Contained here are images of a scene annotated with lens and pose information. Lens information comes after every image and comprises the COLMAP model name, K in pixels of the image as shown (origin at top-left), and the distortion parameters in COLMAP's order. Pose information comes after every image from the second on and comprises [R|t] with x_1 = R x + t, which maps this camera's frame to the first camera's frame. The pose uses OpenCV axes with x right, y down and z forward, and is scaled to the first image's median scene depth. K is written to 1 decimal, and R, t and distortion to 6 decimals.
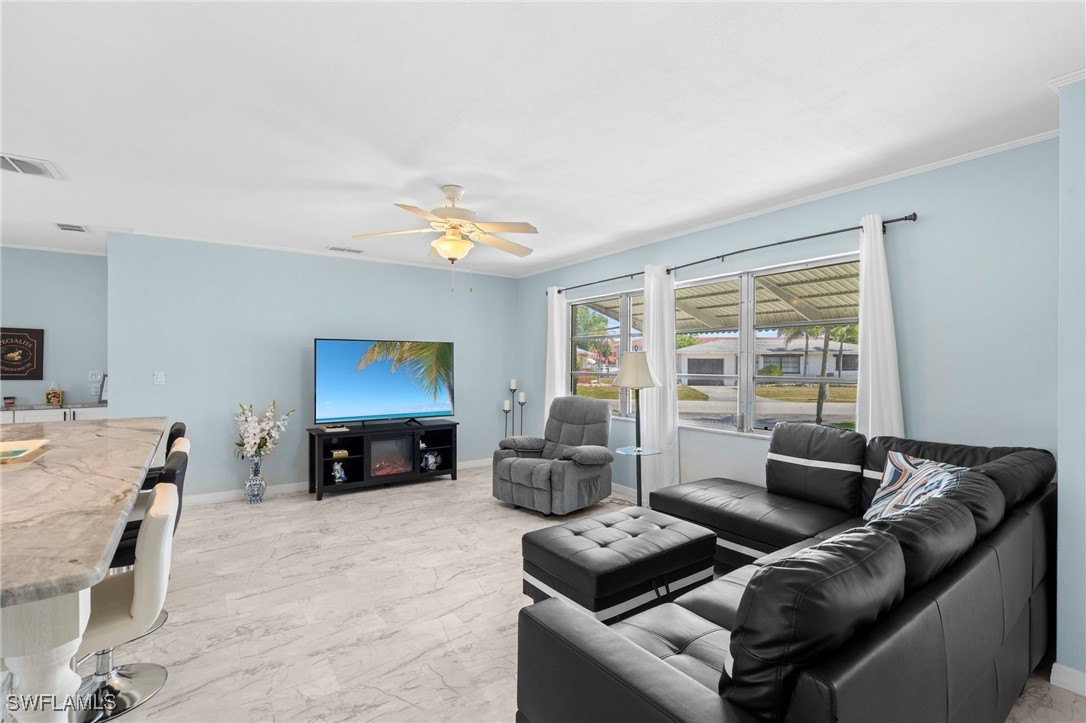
lens RADIAL K [[496.0, 0, 542.9], [0, 496.0, 361.9], [0, 0, 1]] dist [-0.005026, 0.001276]
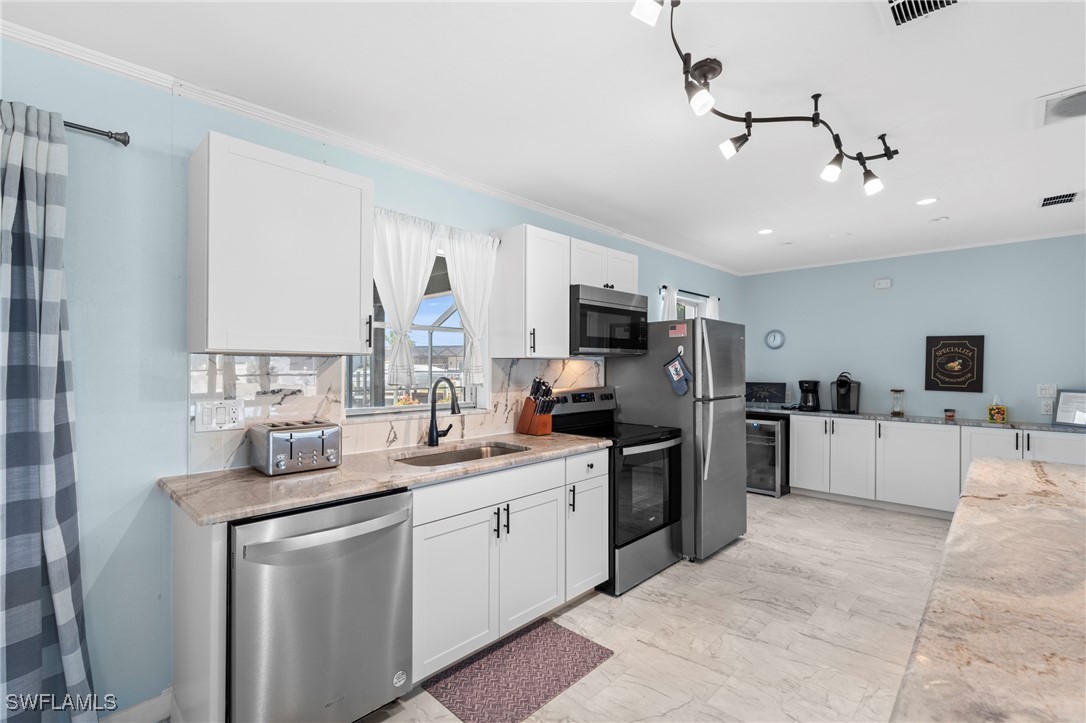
lens RADIAL K [[496.0, 0, 541.3], [0, 496.0, 364.0], [0, 0, 1]] dist [-0.005026, 0.001276]
pose [[0.190555, -0.002874, -0.981672, -0.304458], [-0.002369, 0.999991, -0.003387, -0.010202], [0.981674, 0.002971, 0.190547, 0.058593]]
